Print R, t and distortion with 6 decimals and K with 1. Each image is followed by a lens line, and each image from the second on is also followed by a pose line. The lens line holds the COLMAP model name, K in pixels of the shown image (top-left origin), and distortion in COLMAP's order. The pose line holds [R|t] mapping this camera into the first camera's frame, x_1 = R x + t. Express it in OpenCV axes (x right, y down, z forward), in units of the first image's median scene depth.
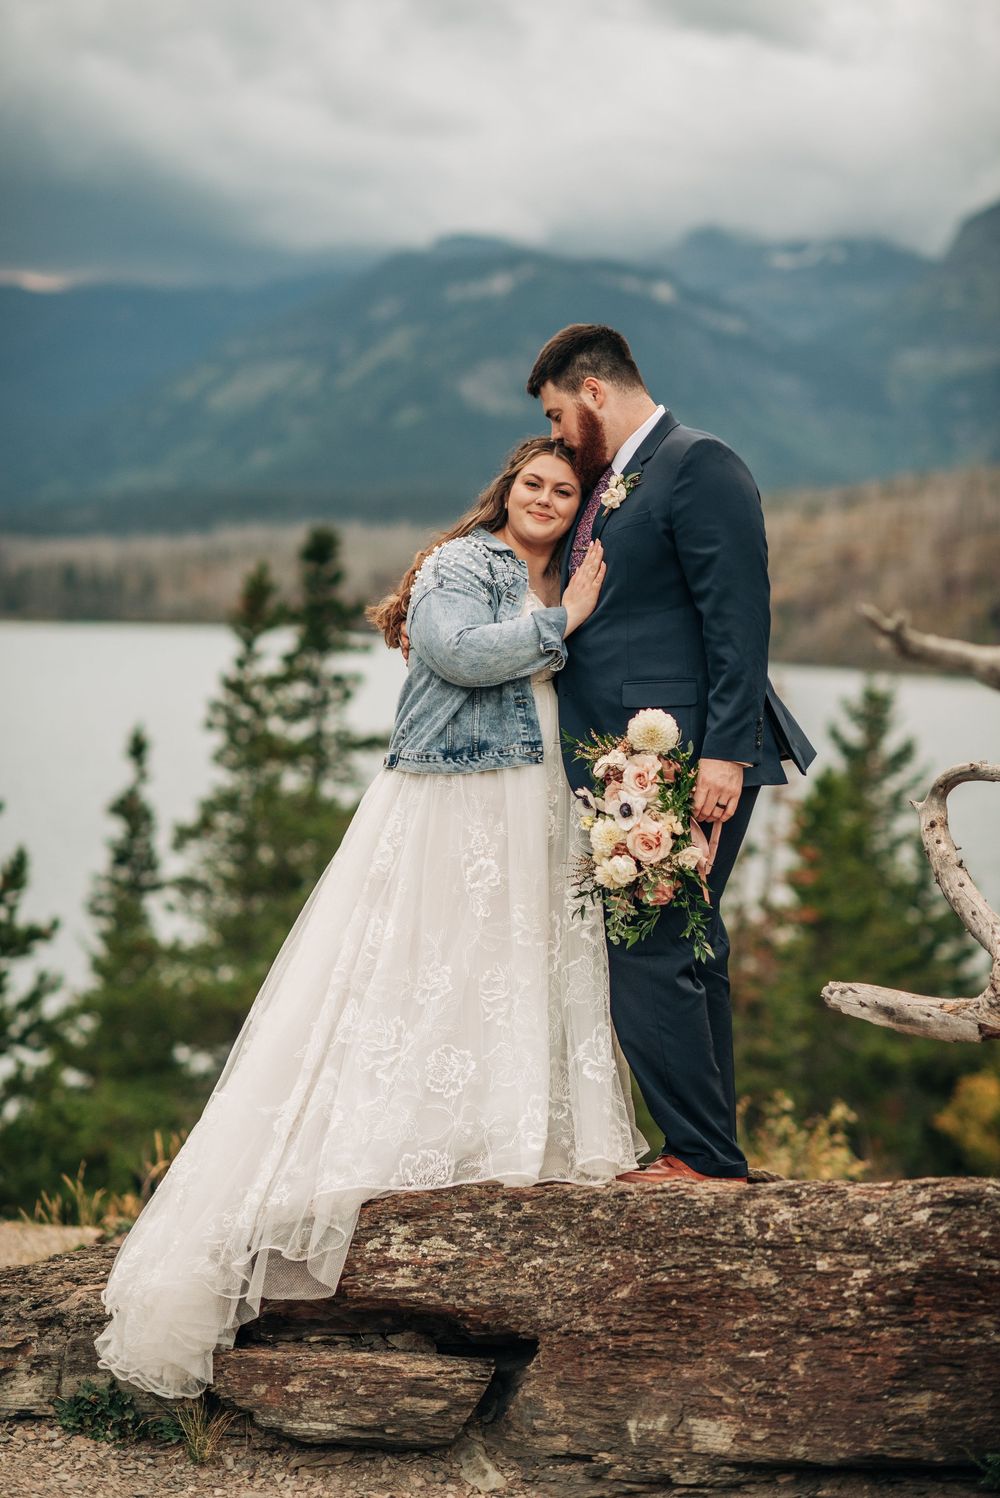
lens RADIAL K [[3551.2, 0, 500.0], [0, 3551.2, 749.0], [0, 0, 1]] dist [-0.054153, -0.223306]
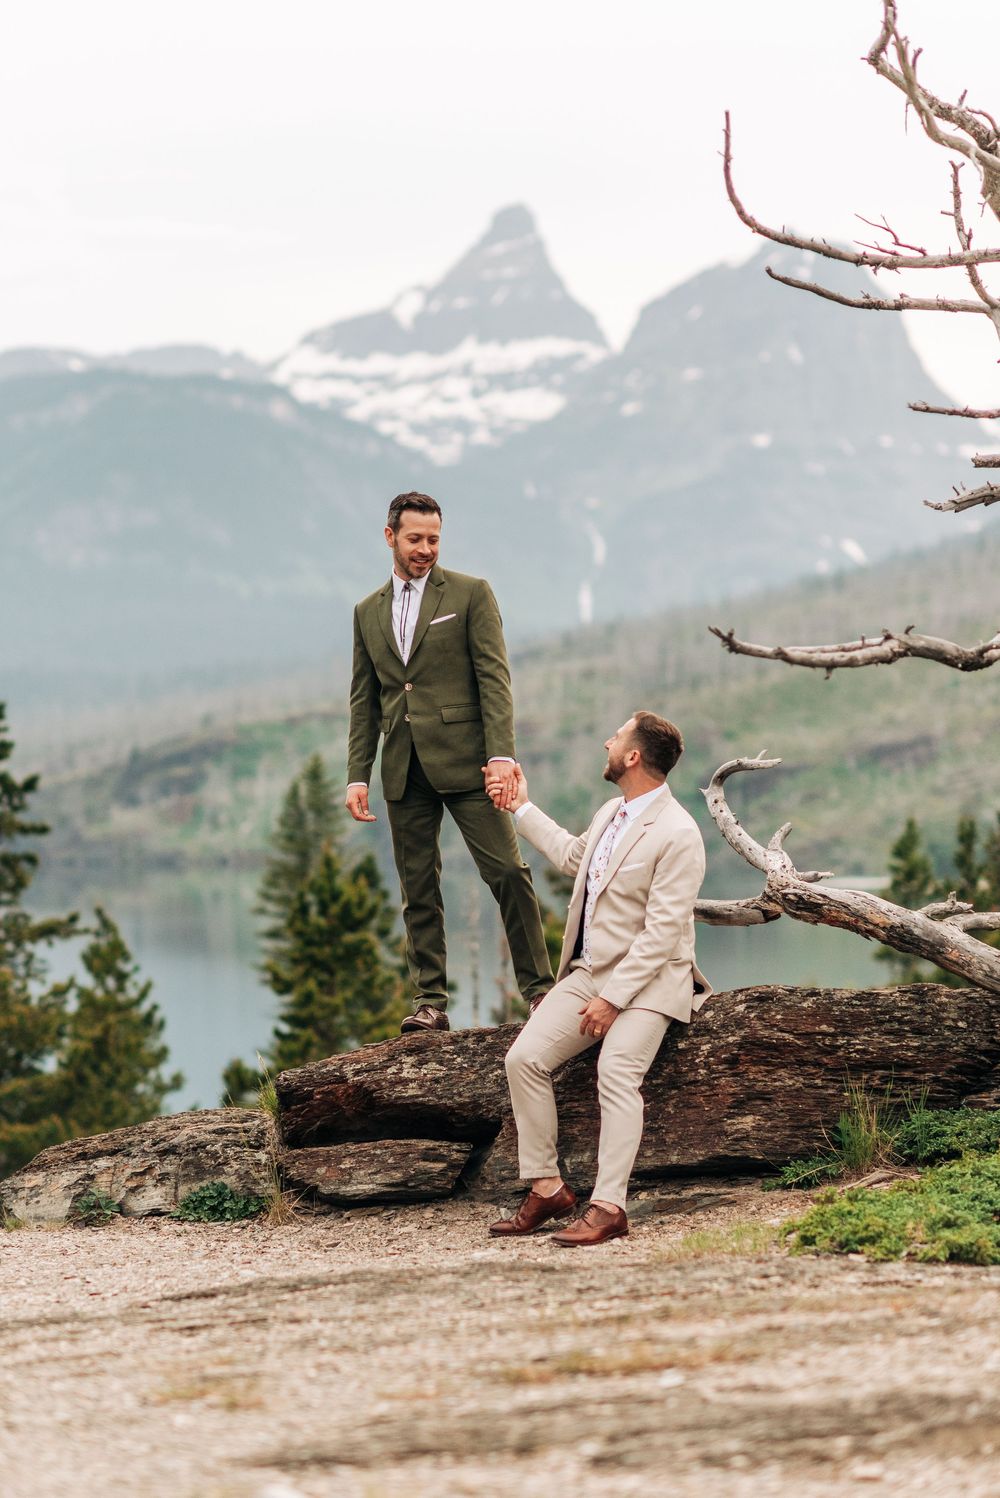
lens RADIAL K [[4451.6, 0, 500.0], [0, 4451.6, 749.0], [0, 0, 1]] dist [0.231509, 0.401464]
pose [[0.994732, -0.046367, 0.091420, -0.163796], [0.051087, 0.997443, -0.049980, 0.100290], [-0.088869, 0.054388, 0.994557, -0.985965]]
